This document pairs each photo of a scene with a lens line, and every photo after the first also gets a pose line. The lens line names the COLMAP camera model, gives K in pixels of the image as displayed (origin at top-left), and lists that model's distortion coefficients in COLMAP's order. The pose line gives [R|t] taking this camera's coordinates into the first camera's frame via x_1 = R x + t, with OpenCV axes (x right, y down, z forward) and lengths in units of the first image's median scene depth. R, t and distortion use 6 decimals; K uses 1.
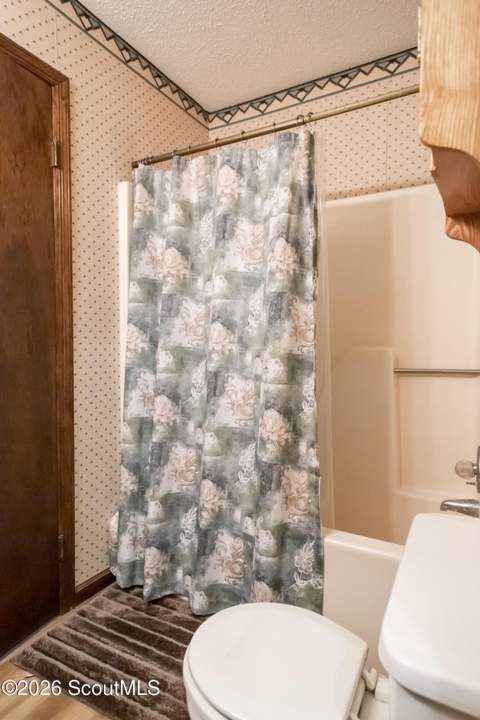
lens RADIAL K [[427.0, 0, 217.8], [0, 427.0, 358.0], [0, 0, 1]] dist [0.022600, -0.000661]
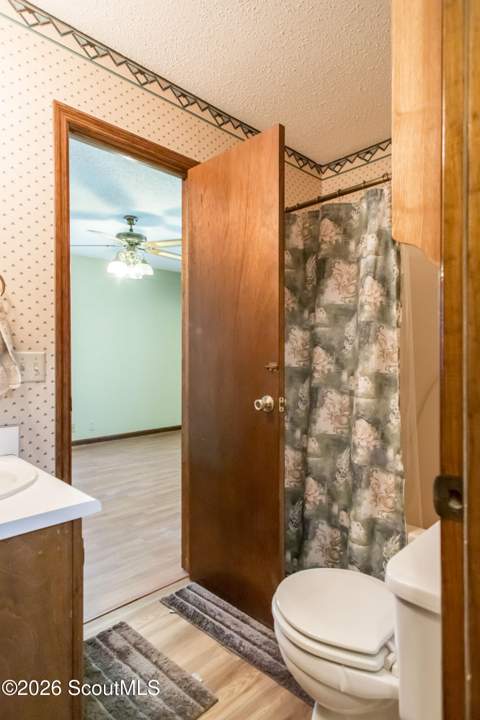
lens RADIAL K [[427.0, 0, 240.1], [0, 427.0, 360.5], [0, 0, 1]] dist [0.022600, -0.000661]
pose [[0.961244, -0.006176, -0.275629, 0.128796], [-0.005119, 0.999177, -0.040239, 0.005798], [0.275651, 0.040090, 0.960422, -0.238545]]
